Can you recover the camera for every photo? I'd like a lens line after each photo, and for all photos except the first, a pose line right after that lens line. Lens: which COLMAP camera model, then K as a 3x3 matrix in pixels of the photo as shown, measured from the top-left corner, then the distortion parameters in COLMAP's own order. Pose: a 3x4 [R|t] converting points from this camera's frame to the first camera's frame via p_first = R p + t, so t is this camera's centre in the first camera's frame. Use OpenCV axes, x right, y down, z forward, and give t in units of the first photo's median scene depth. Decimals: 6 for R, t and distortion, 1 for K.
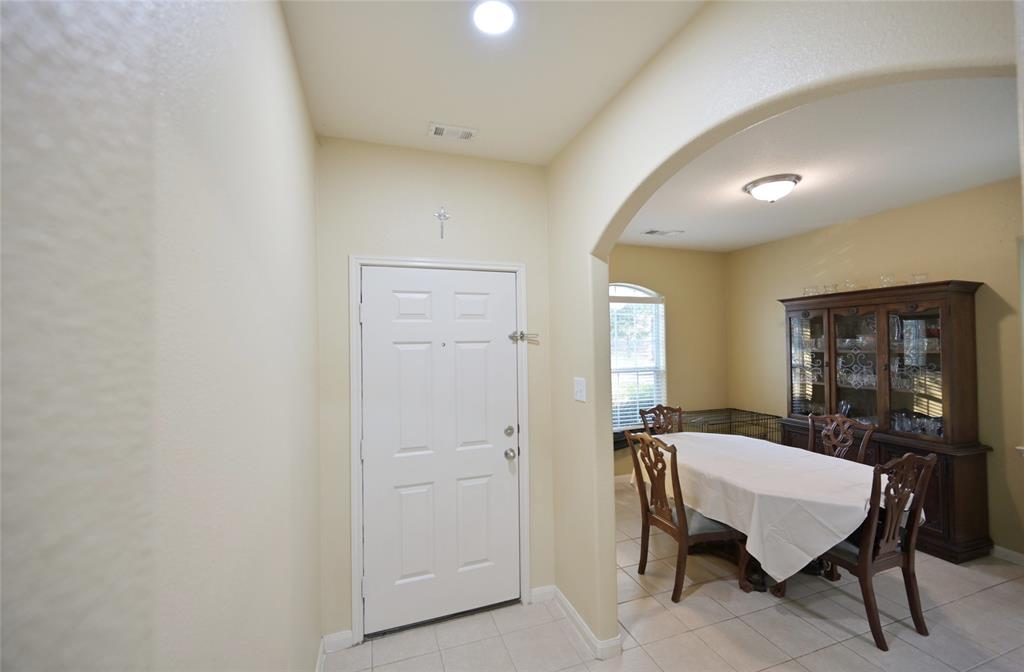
lens RADIAL K [[403.1, 0, 510.4], [0, 403.1, 336.0], [0, 0, 1]] dist [-0.003459, 0.000149]
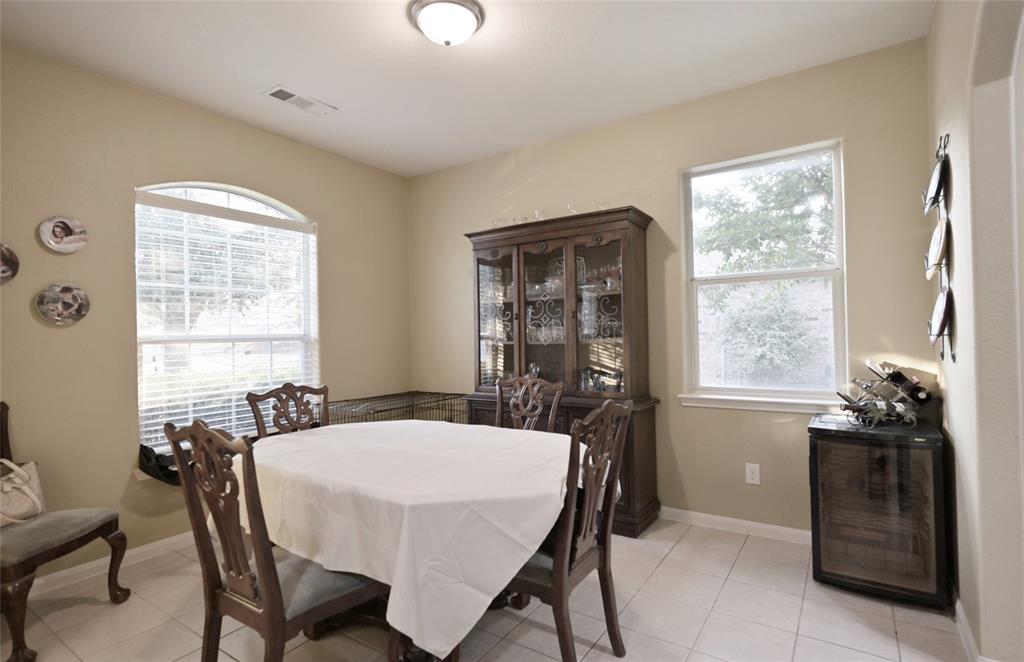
lens RADIAL K [[505.2, 0, 510.0], [0, 505.2, 330.5], [0, 0, 1]] dist [0.000437, 0.000607]
pose [[0.796825, 0.000445, 0.604209, 0.231759], [-0.001836, 0.999997, 0.001685, 0.116823], [-0.604207, -0.002452, 0.796824, 0.283543]]
